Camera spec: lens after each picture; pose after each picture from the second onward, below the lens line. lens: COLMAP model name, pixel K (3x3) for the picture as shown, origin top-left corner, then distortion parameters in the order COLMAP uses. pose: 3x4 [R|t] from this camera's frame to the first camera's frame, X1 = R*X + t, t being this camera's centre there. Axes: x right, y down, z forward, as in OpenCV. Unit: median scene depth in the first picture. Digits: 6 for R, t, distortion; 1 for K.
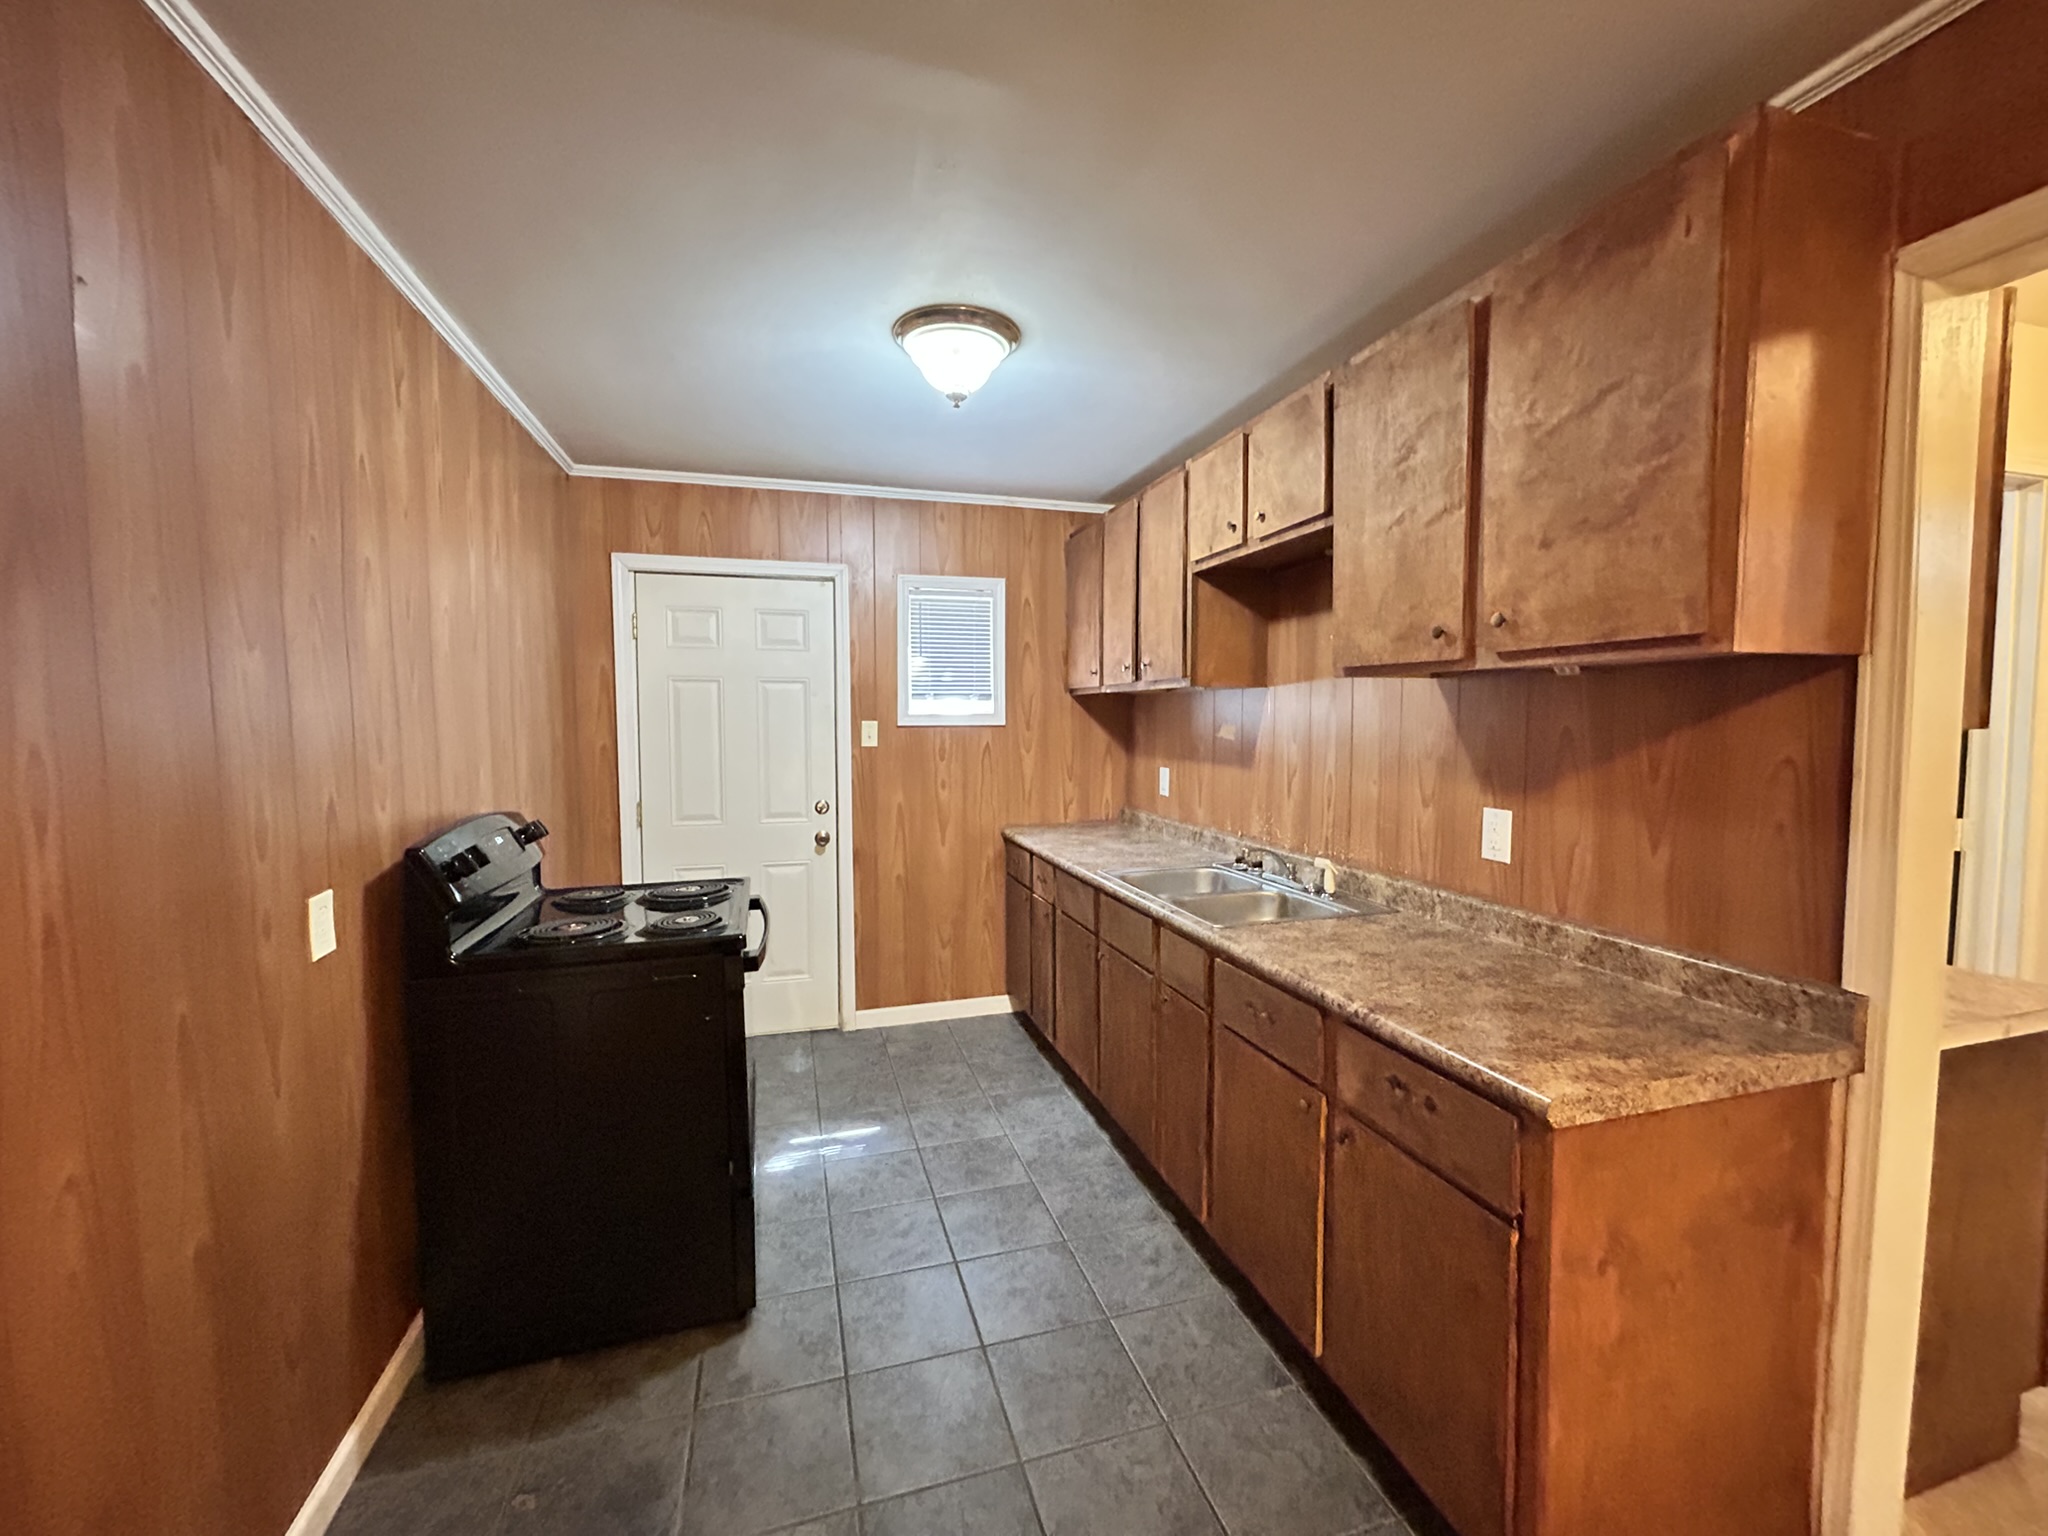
lens RADIAL K [[825.9, 0, 1019.7], [0, 825.9, 766.9], [0, 0, 1]] dist [-0.001811, -0.000386]
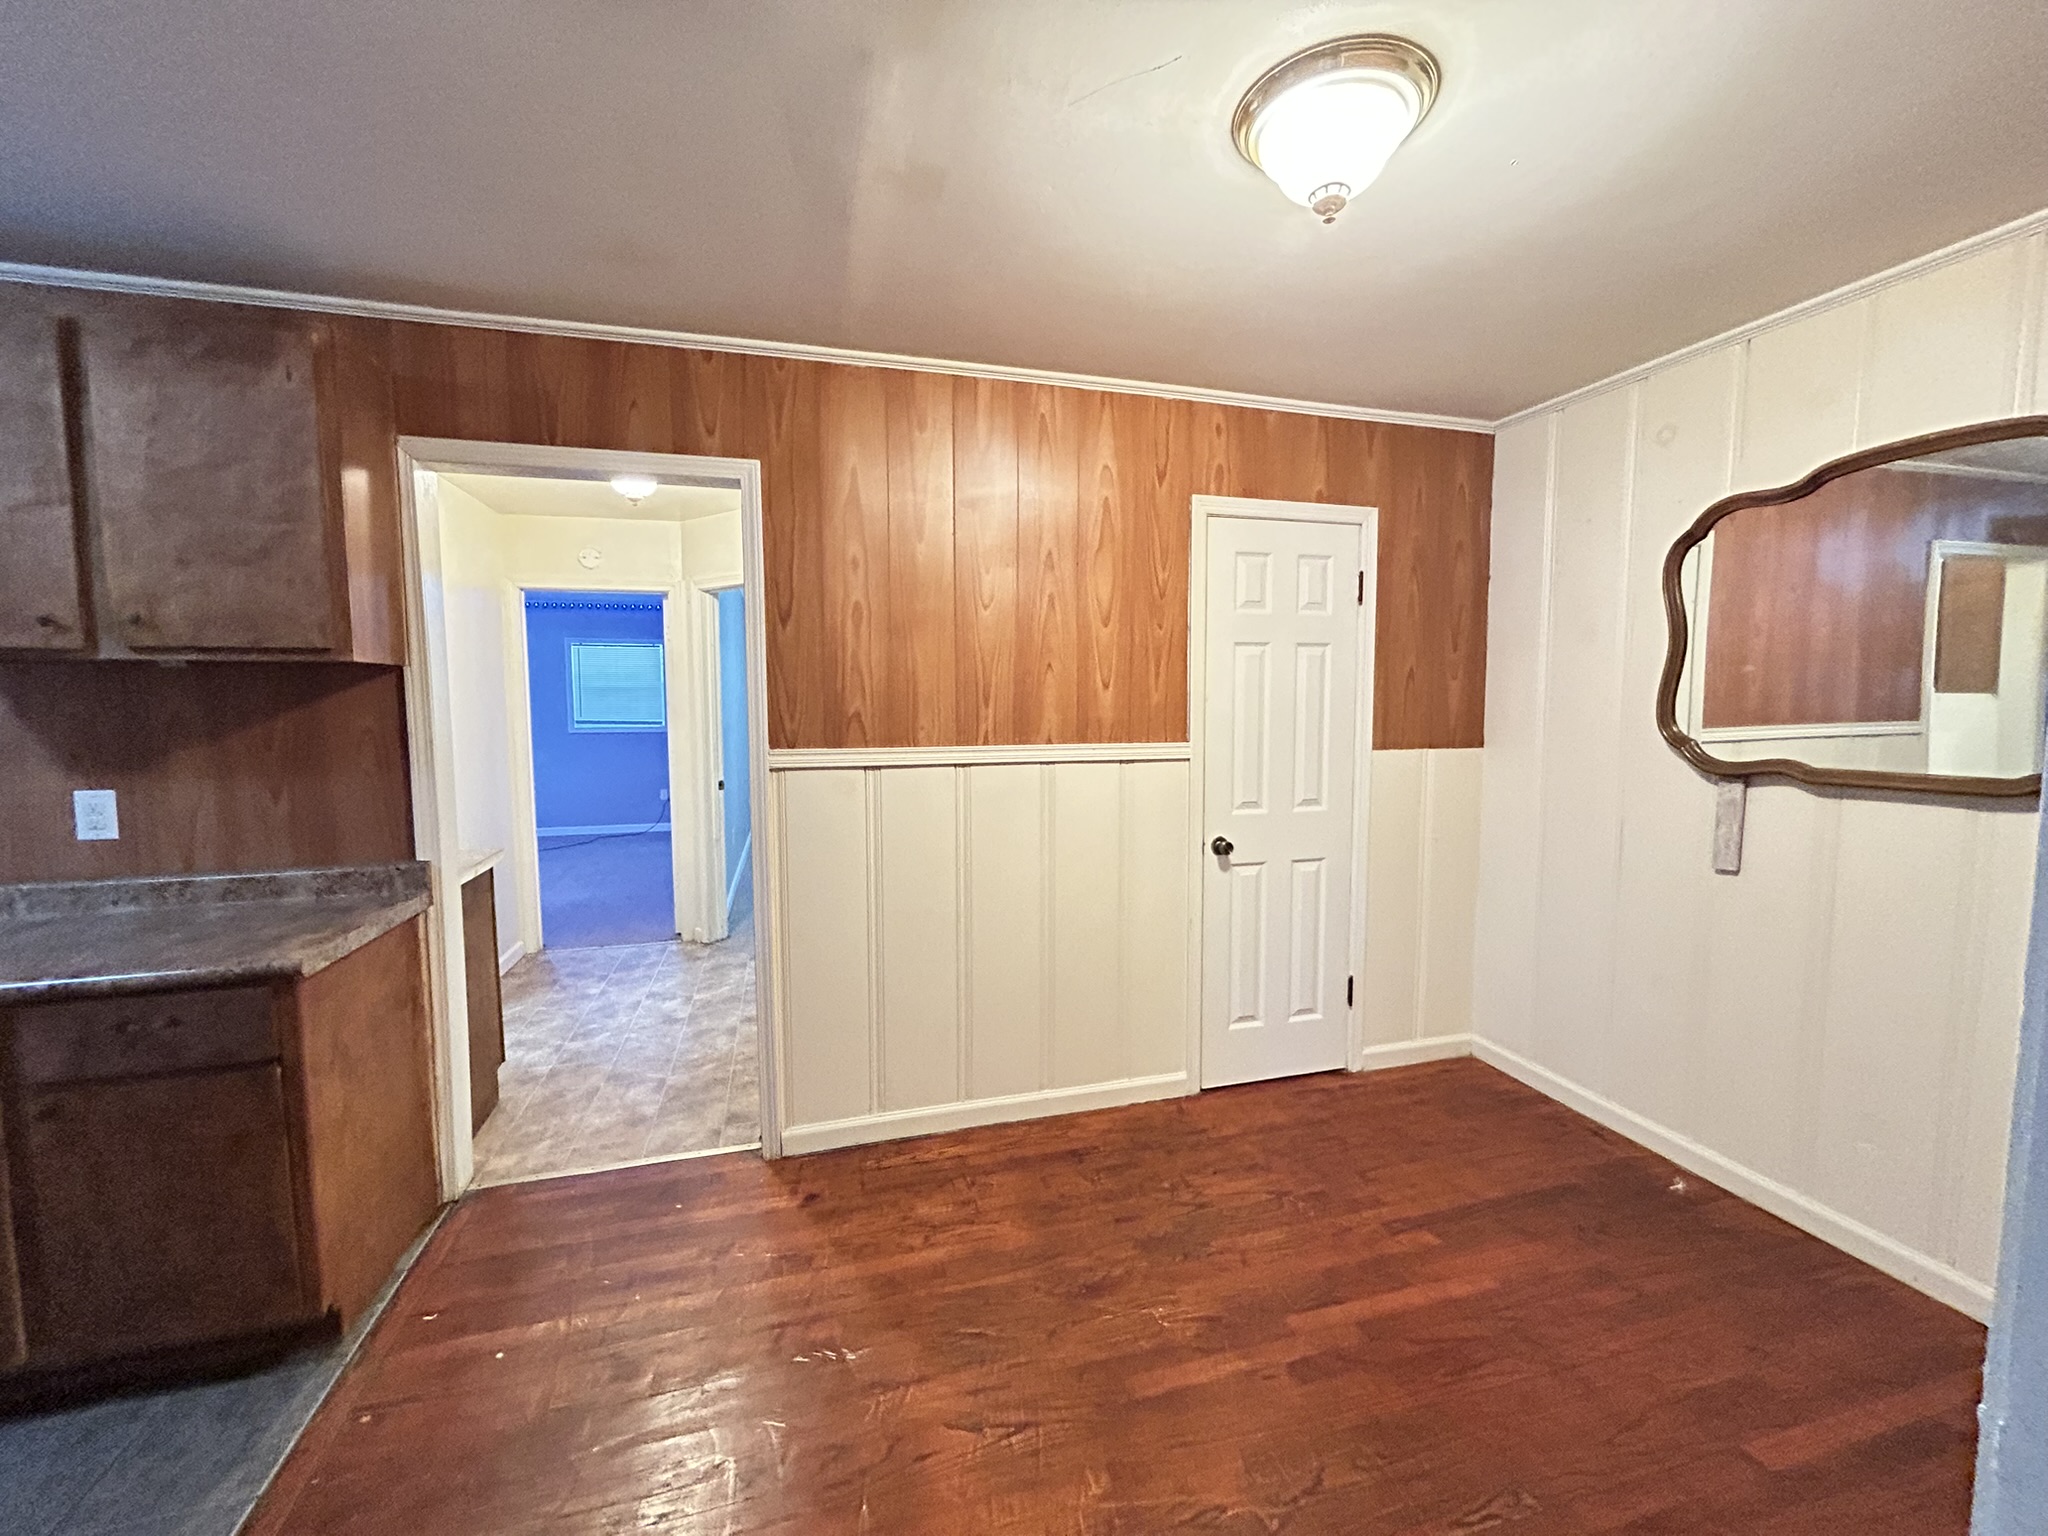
lens RADIAL K [[825.9, 0, 1019.7], [0, 825.9, 766.9], [0, 0, 1]] dist [-0.001811, -0.000386]
pose [[0.010951, -0.077777, 0.996911, -0.611949], [0.061081, 0.995161, 0.076970, 0.017328], [-0.998073, 0.060049, 0.015649, -0.260253]]
